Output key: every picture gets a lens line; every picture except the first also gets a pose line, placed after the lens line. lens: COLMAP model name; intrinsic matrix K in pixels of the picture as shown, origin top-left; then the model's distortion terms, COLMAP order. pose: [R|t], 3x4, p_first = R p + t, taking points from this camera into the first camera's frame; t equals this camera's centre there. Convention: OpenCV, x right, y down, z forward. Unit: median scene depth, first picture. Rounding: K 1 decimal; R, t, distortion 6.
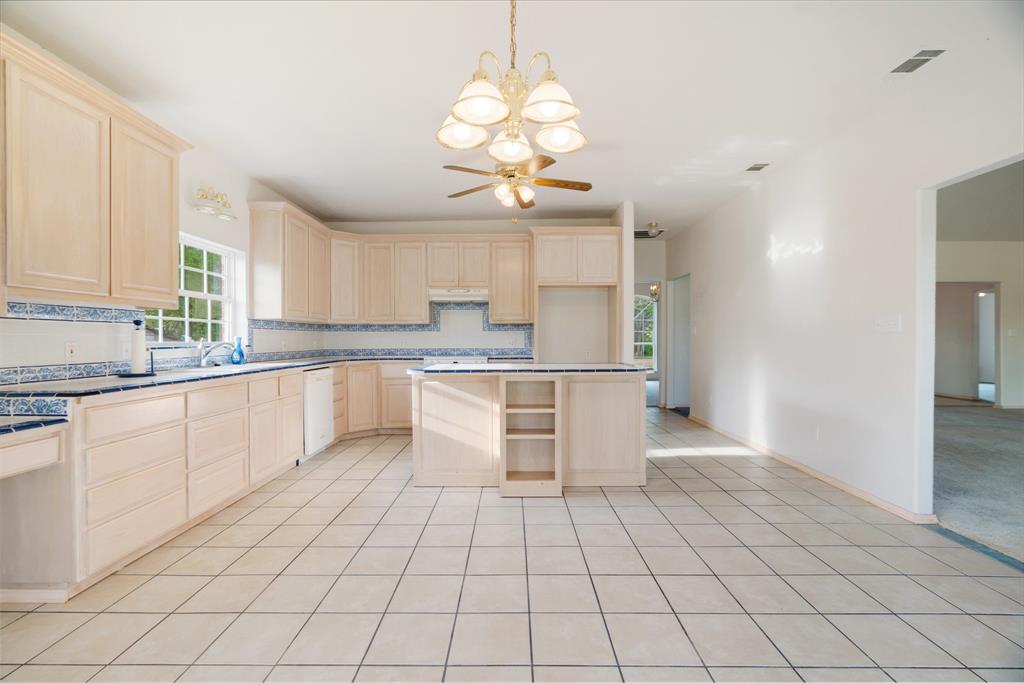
lens RADIAL K [[456.8, 0, 510.7], [0, 456.8, 339.1], [0, 0, 1]] dist [-0.000113, -0.000031]
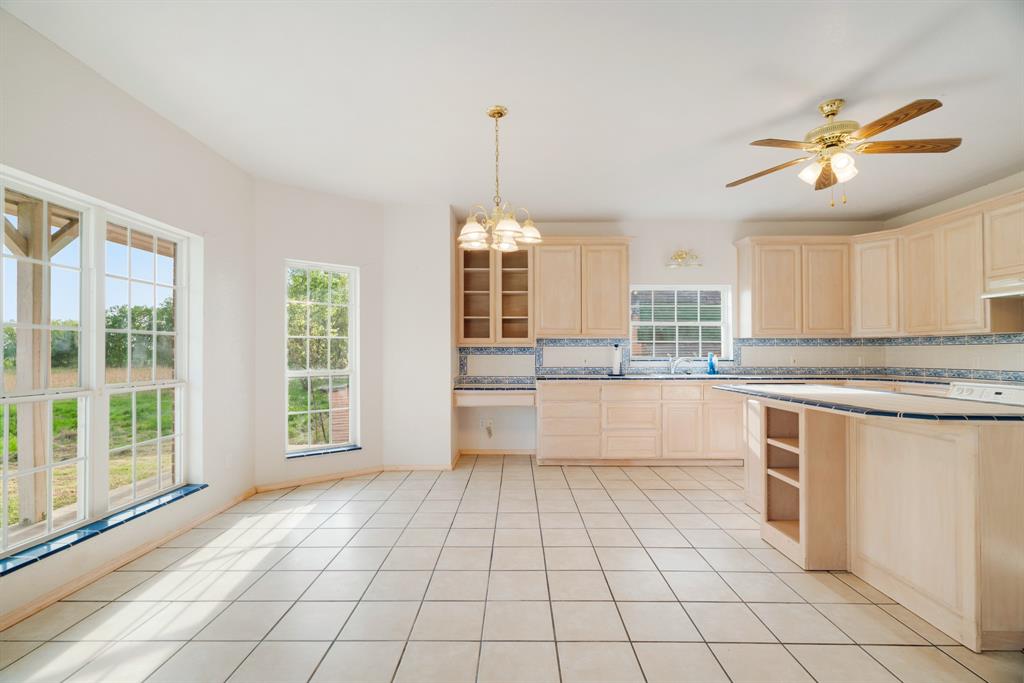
lens RADIAL K [[456.8, 0, 510.7], [0, 456.8, 339.1], [0, 0, 1]] dist [-0.000113, -0.000031]
pose [[0.000474, -0.028015, -0.999607, 0.650223], [-0.000007, 0.999608, -0.028015, -0.007917], [1.000000, 0.000020, 0.000474, 0.391080]]
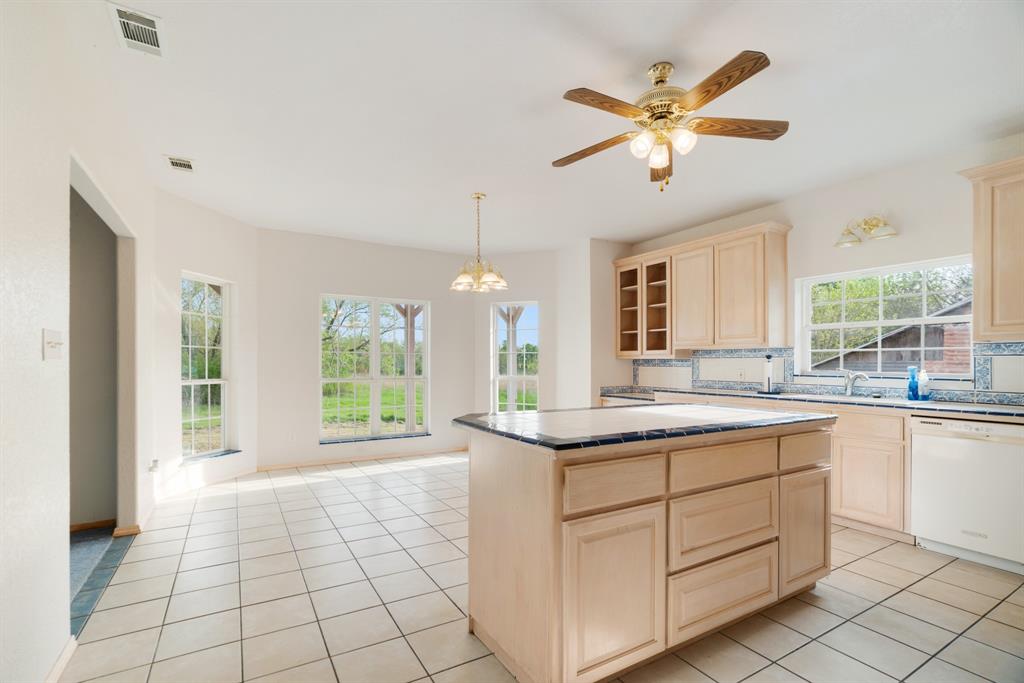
lens RADIAL K [[462.3, 0, 511.1], [0, 462.3, 351.6], [0, 0, 1]] dist [-0.001955, -0.000292]
pose [[-0.853915, -0.005642, -0.520381, 0.439200], [0.004909, 0.999809, -0.018896, -0.019278], [0.520389, -0.018690, -0.853725, 1.225553]]
